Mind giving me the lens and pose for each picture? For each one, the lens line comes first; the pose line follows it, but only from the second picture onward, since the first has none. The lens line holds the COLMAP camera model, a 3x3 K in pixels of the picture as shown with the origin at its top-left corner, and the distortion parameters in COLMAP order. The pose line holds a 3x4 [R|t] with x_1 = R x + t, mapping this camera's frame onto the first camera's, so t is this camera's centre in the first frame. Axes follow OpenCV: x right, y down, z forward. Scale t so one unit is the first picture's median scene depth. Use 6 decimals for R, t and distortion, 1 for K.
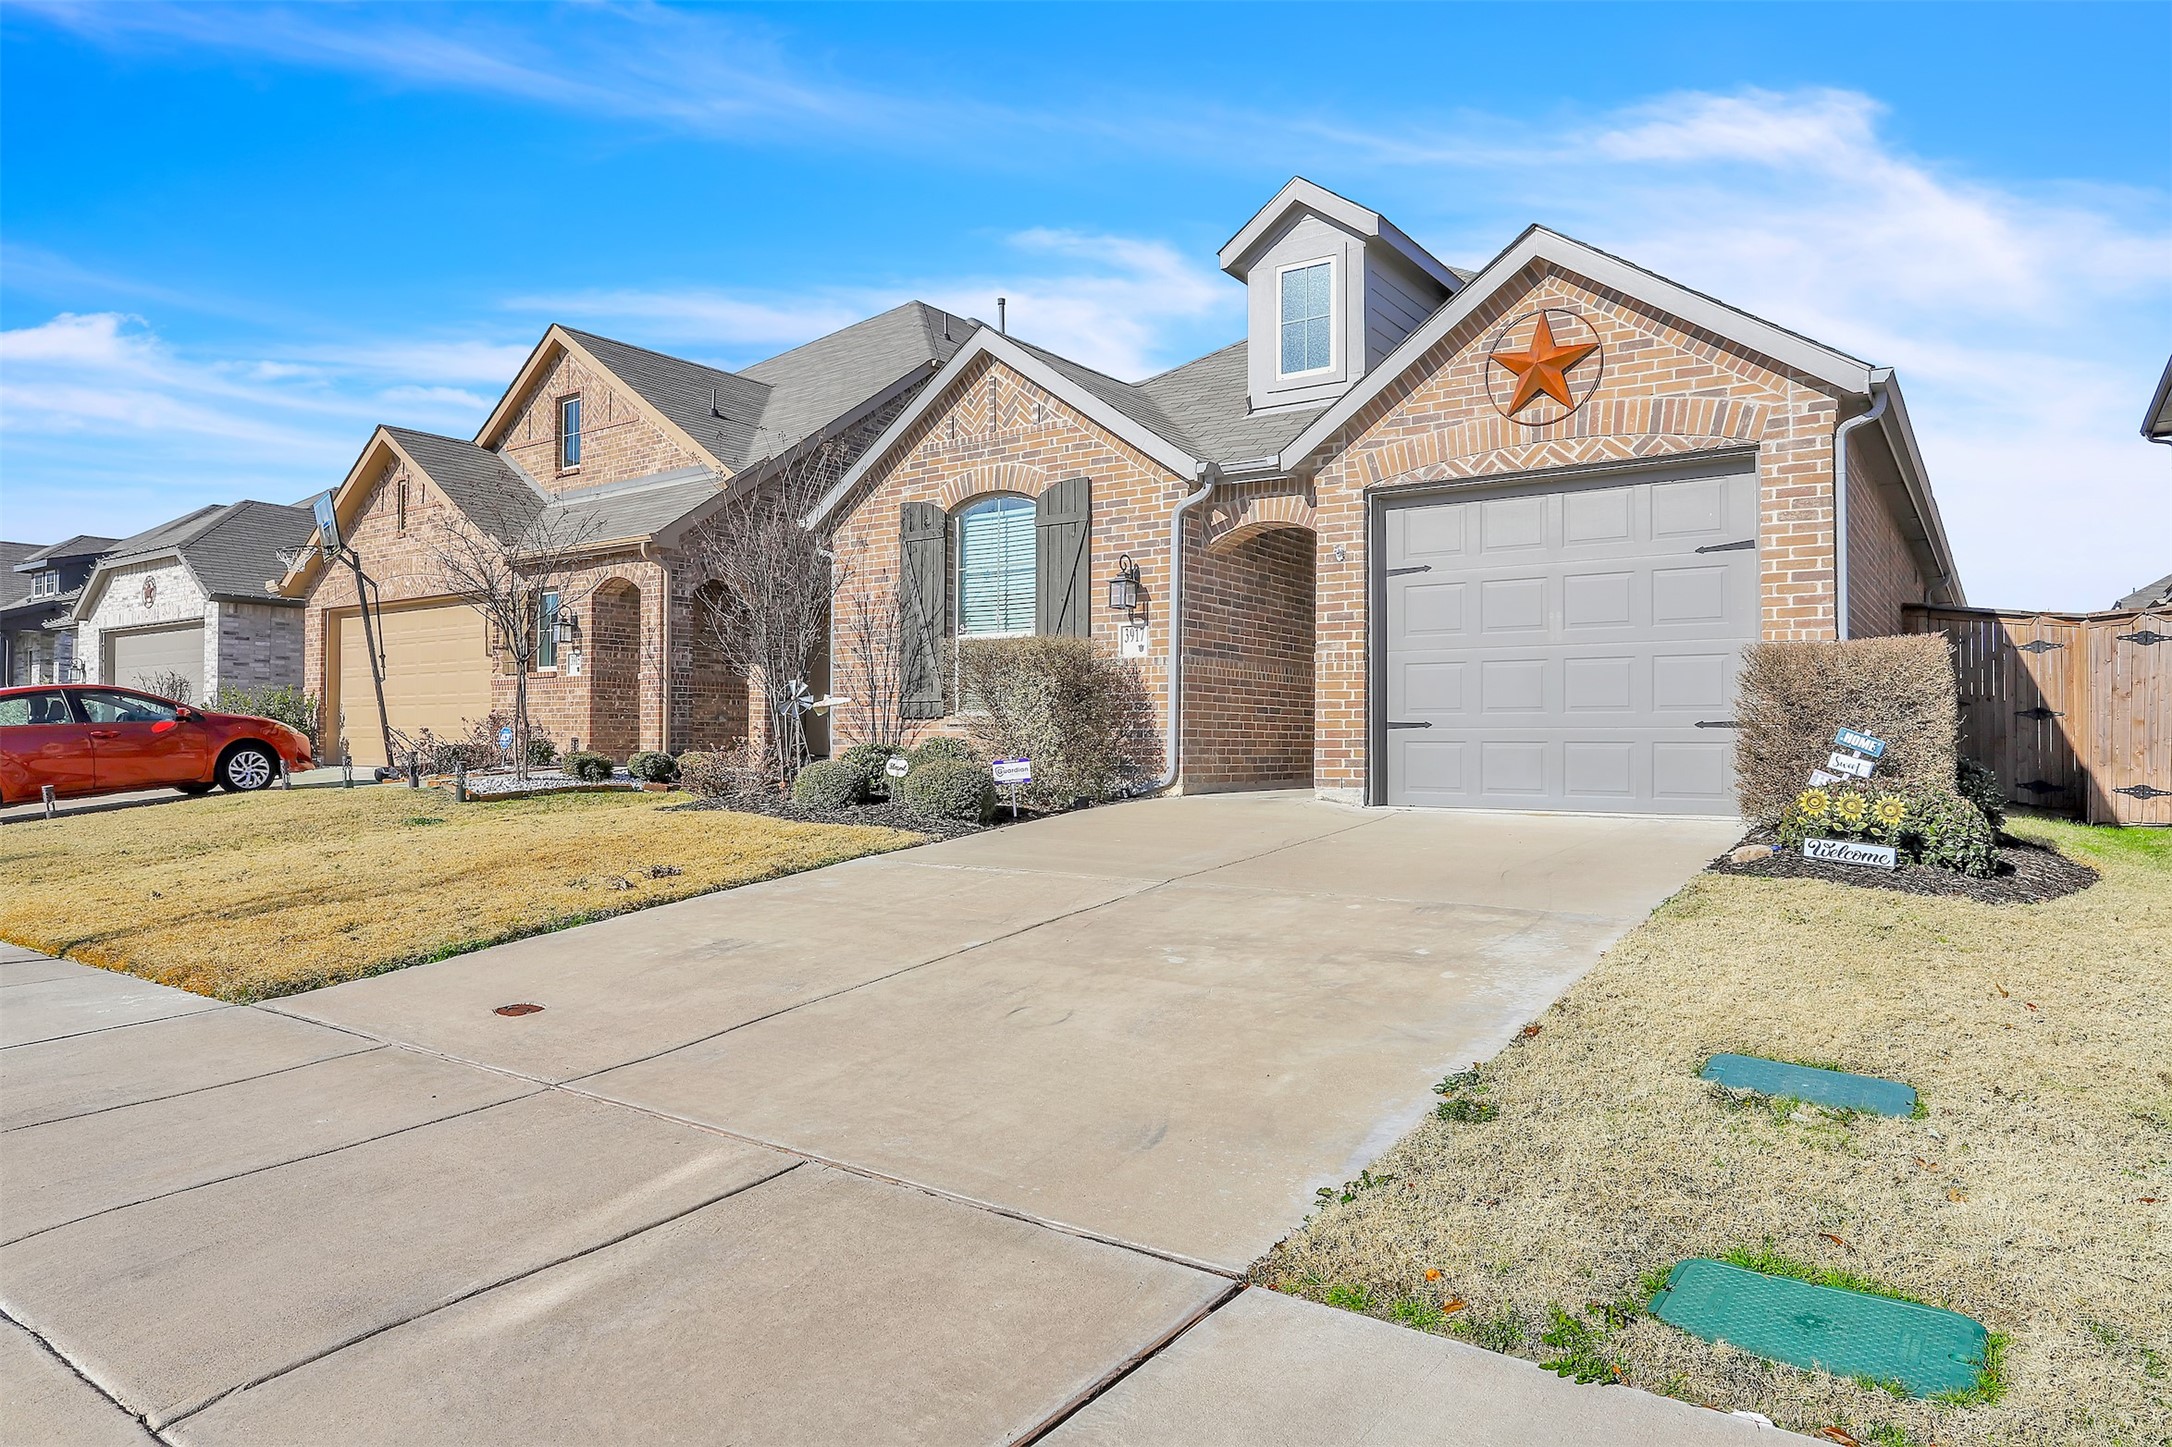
lens RADIAL K [[1341.1, 0, 1082.6], [0, 1341.1, 728.9], [0, 0, 1]] dist [-0.017931, 0.026409]
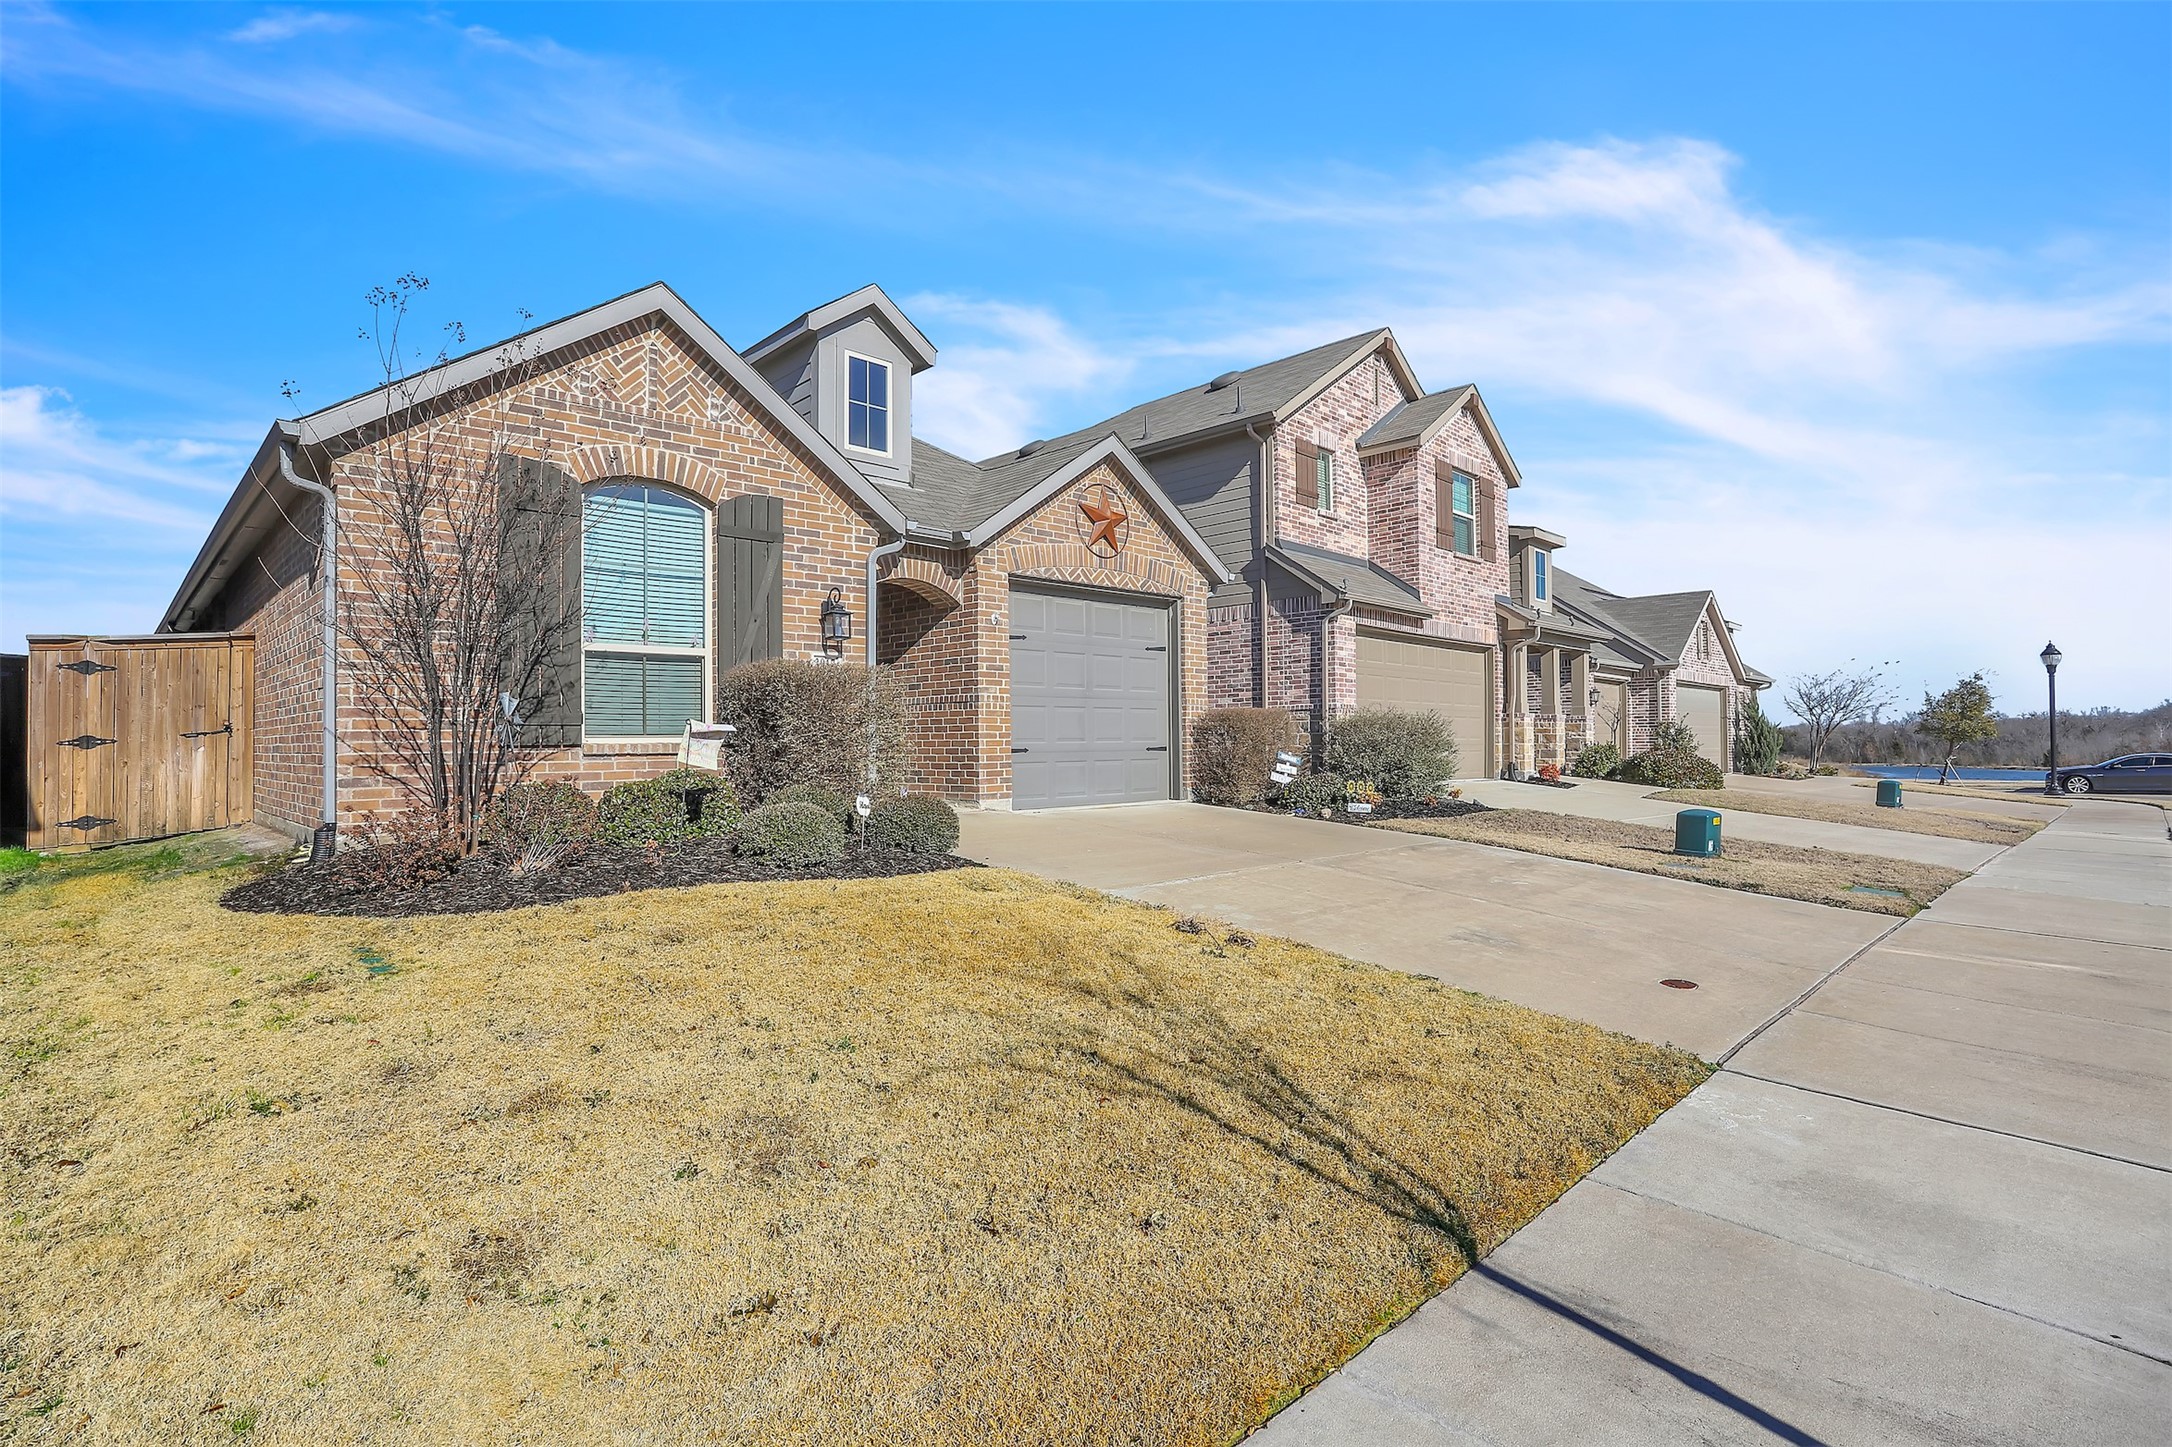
lens RADIAL K [[1072.3, 0, 1080.9], [0, 1072.3, 719.6], [0, 0, 1]] dist [-0.015822, 0.000577]
pose [[0.180677, 0.015244, 0.983424, -0.803429], [-0.000675, 0.999882, -0.015376, -0.017321], [-0.983542, 0.002114, 0.180666, 0.721734]]
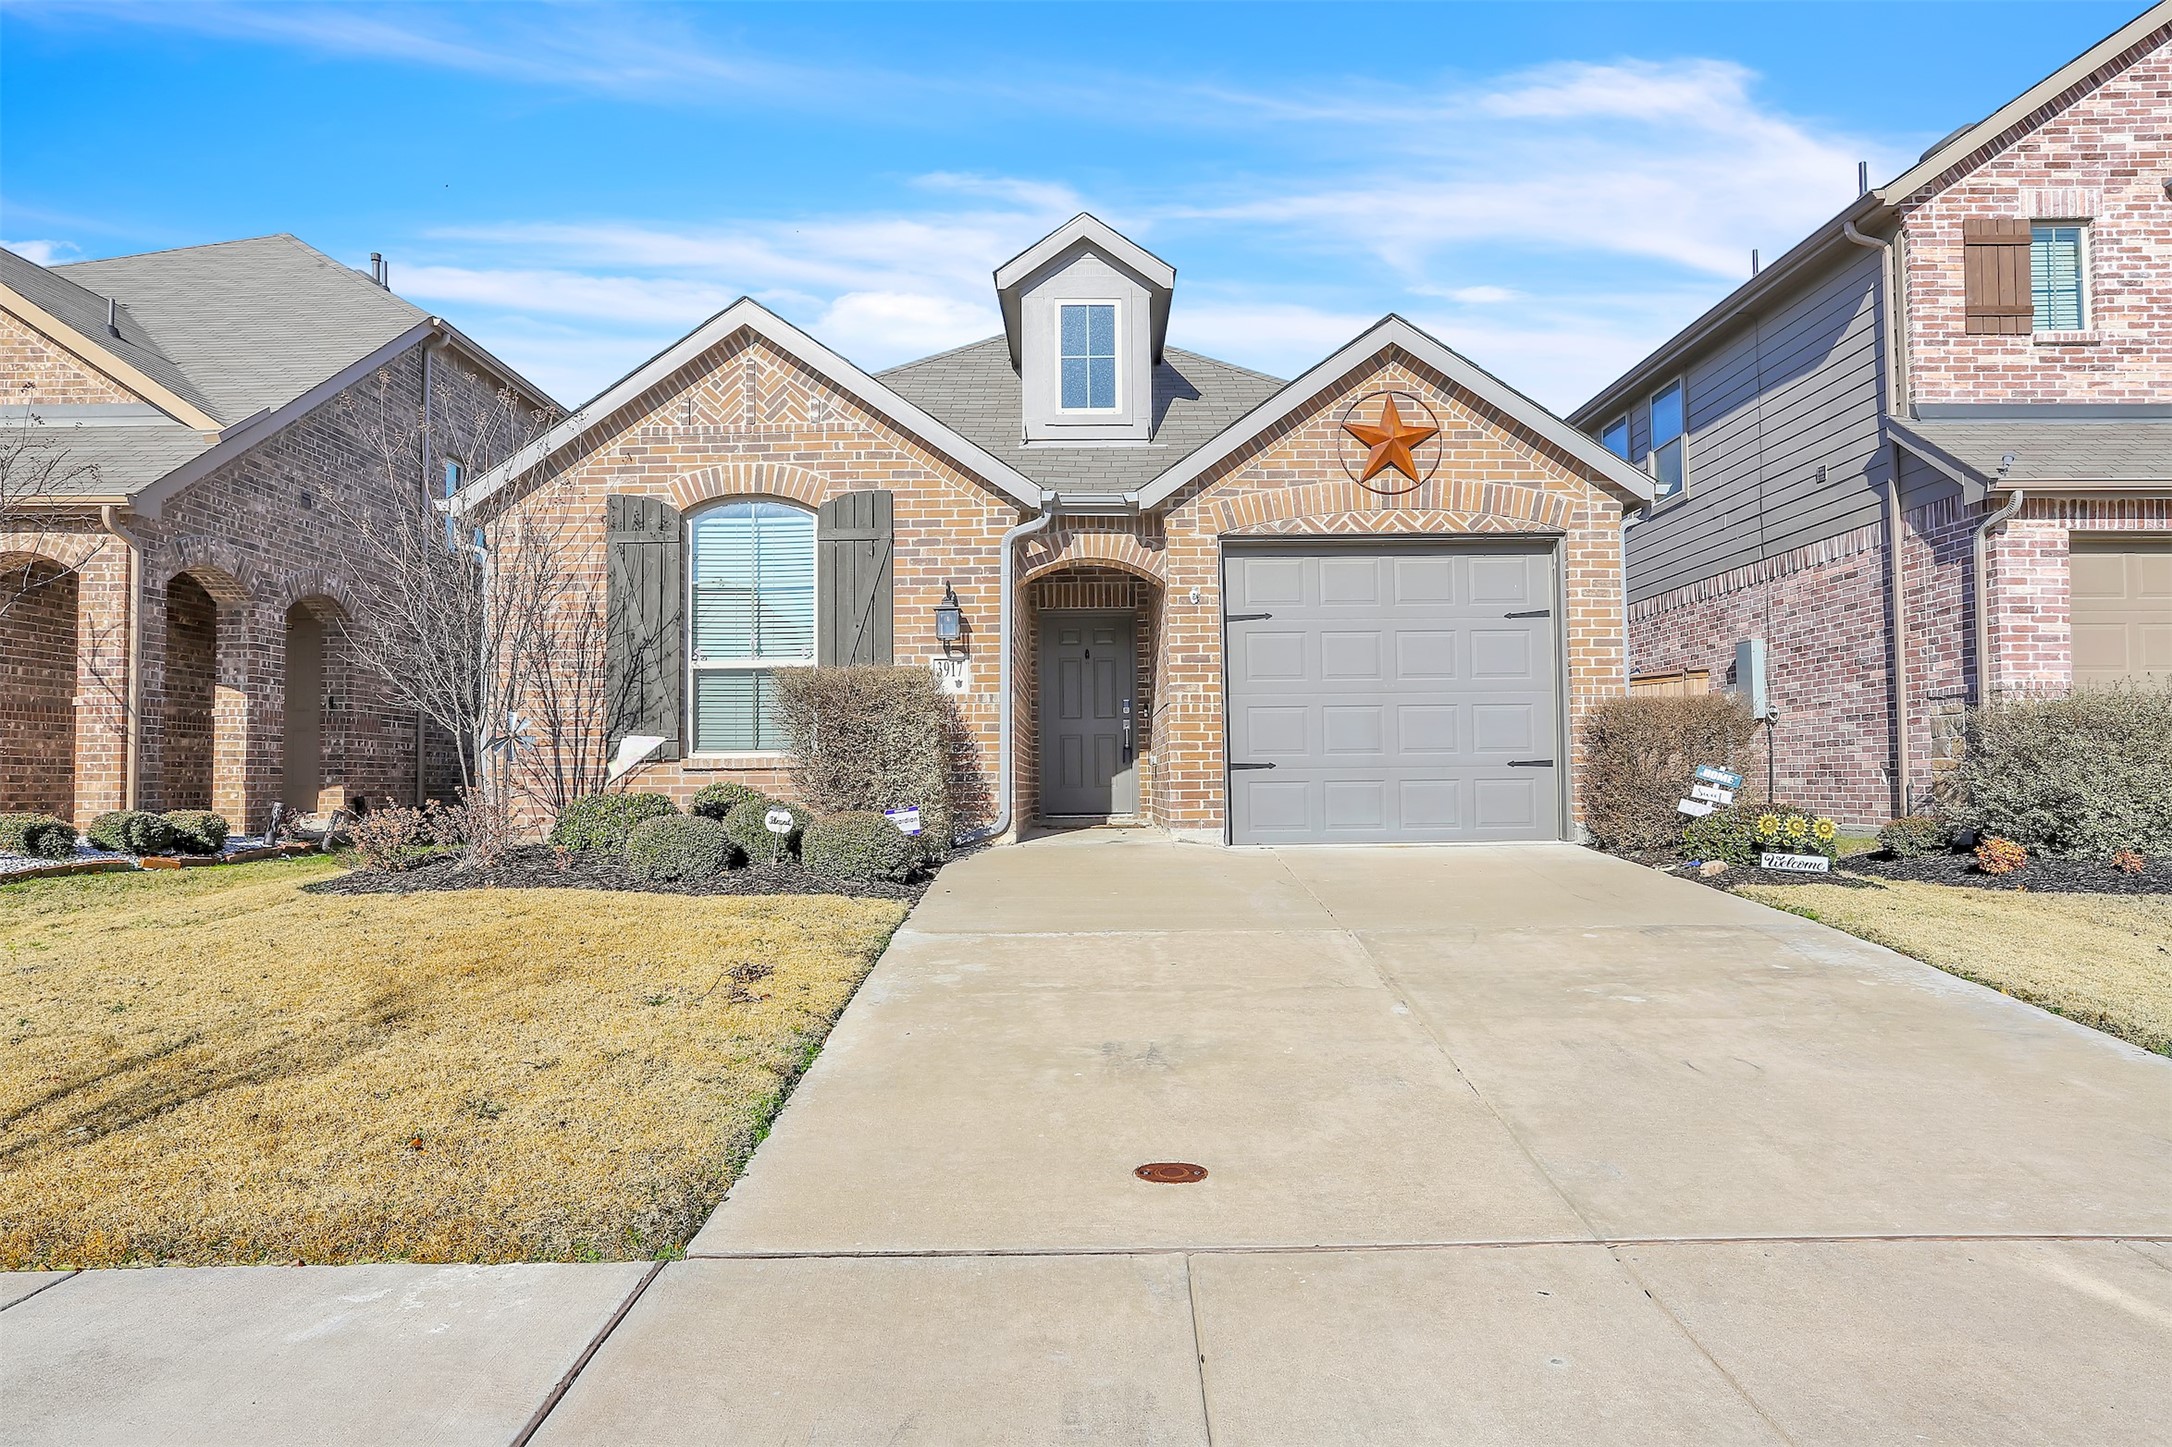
lens RADIAL K [[1341.1, 0, 1088.6], [0, 1341.1, 733.8], [0, 0, 1]] dist [-0.017931, 0.026409]
pose [[0.813306, 0.008437, 0.581774, -0.454690], [0.008065, 0.999635, -0.025772, -0.001890], [-0.581780, 0.025652, 0.812942, 0.224348]]
